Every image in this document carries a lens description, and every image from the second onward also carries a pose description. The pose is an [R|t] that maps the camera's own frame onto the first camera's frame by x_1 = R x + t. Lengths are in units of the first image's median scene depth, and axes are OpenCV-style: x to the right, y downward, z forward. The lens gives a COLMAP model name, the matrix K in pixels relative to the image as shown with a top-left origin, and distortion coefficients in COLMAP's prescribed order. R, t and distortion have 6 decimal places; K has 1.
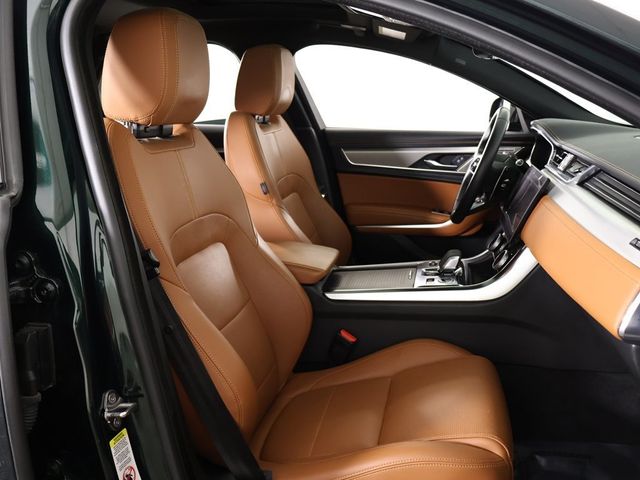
lens RADIAL K [[606.9, 0, 321.9], [0, 606.9, 225.4], [0, 0, 1]] dist [-0.009368, -0.013304]
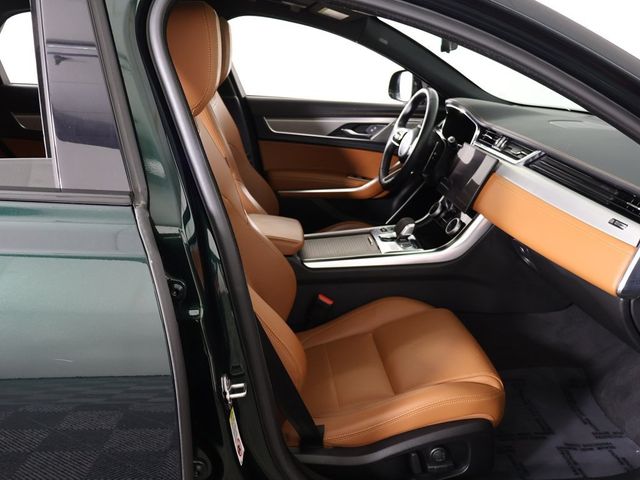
lens RADIAL K [[606.9, 0, 321.9], [0, 606.9, 225.4], [0, 0, 1]] dist [-0.009368, -0.013304]
pose [[0.954778, -0.041584, 0.294397, -0.235920], [0.014675, 0.995555, 0.093030, -0.047045], [-0.296957, -0.084503, 0.951145, -0.039093]]
